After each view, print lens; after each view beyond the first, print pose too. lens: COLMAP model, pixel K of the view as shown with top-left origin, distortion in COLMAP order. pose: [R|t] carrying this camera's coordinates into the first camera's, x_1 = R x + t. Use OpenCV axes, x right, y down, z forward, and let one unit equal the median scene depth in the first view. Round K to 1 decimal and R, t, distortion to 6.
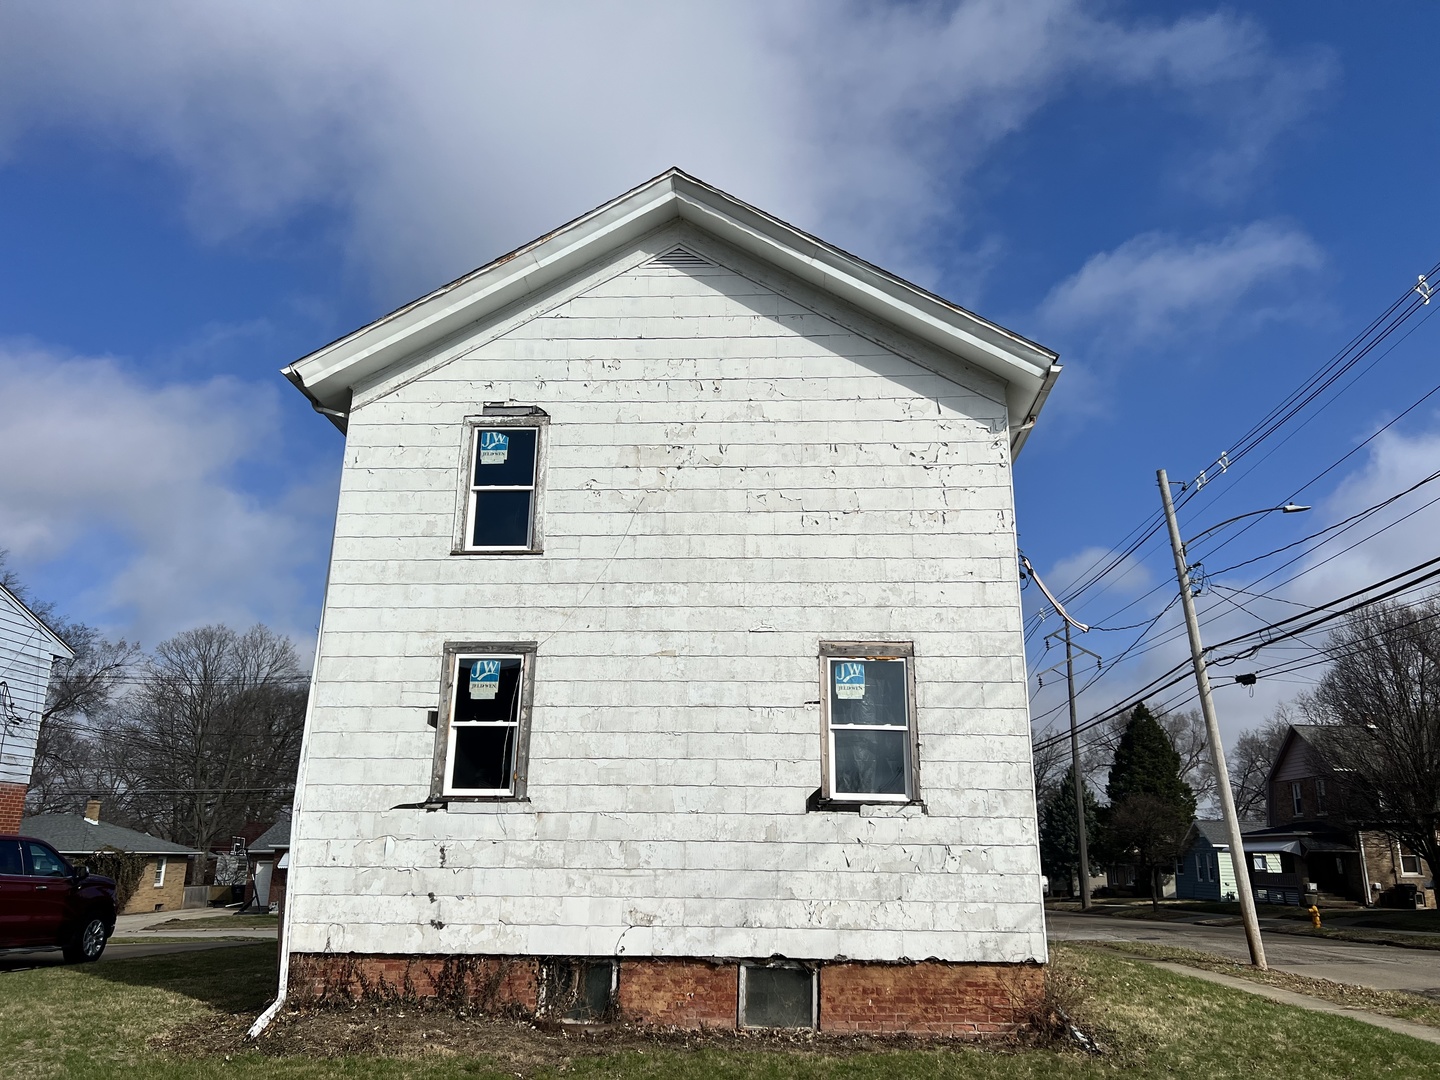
lens RADIAL K [[1079.8, 0, 724.4], [0, 1079.8, 535.1], [0, 0, 1]] dist [0.058863, -0.064422]
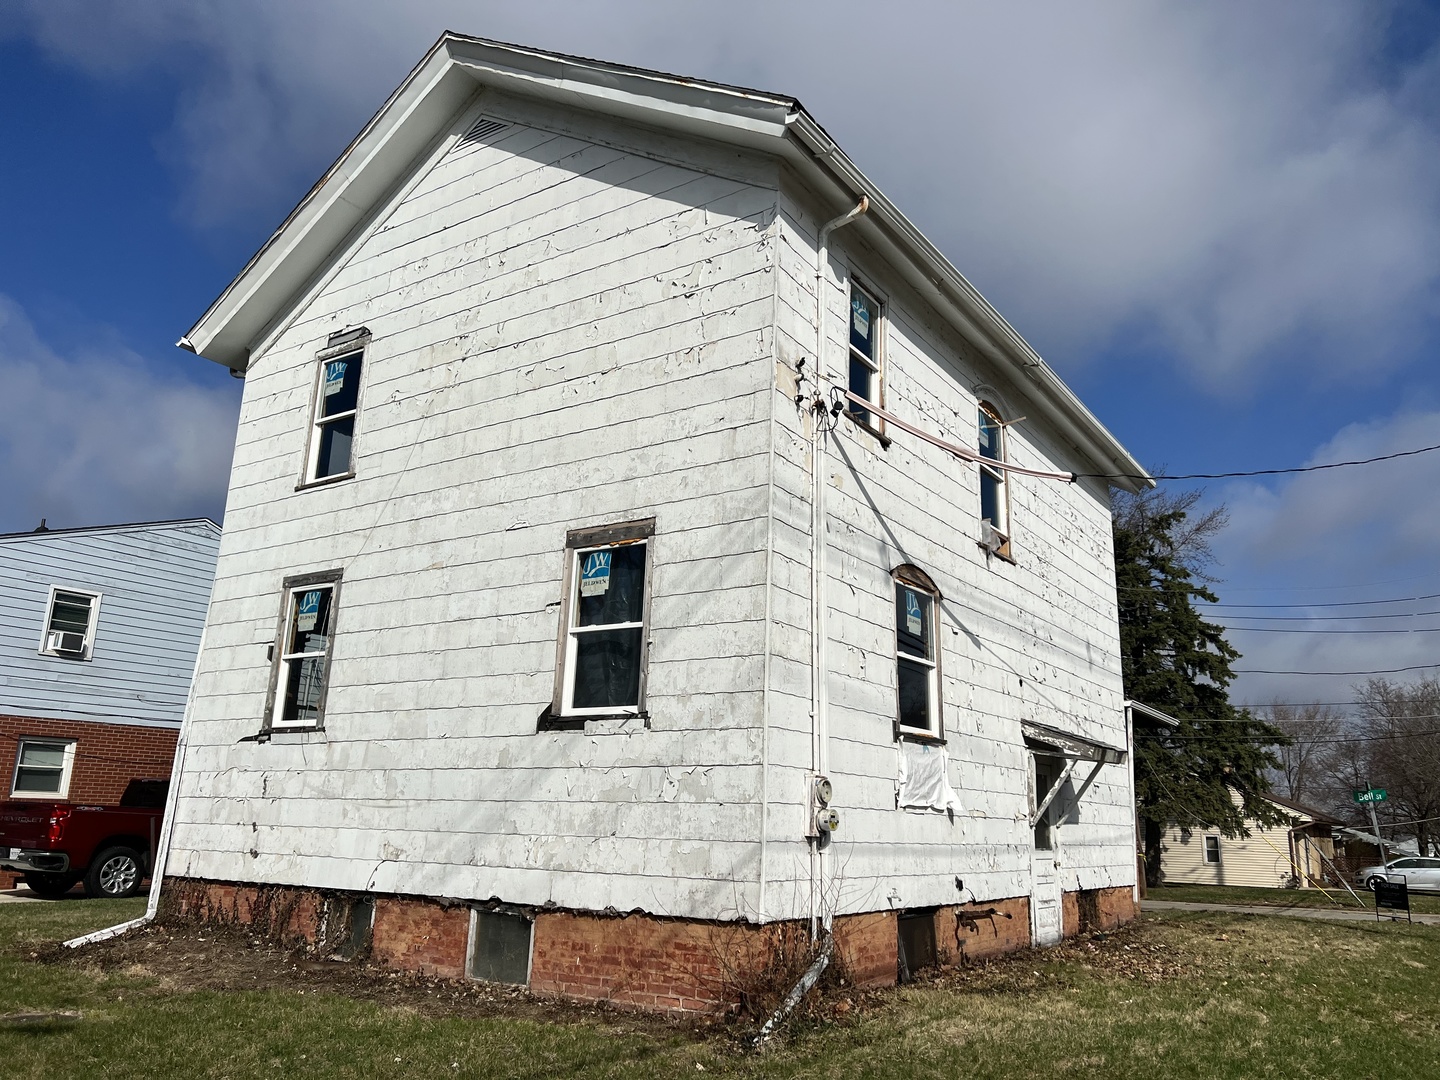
lens RADIAL K [[1079.8, 0, 715.2], [0, 1079.8, 531.7], [0, 0, 1]] dist [0.058863, -0.064422]
pose [[0.856045, -0.122373, -0.502208, 0.610853], [0.136006, 0.990662, -0.009563, 0.123848], [0.498688, -0.060117, 0.864694, 0.340314]]
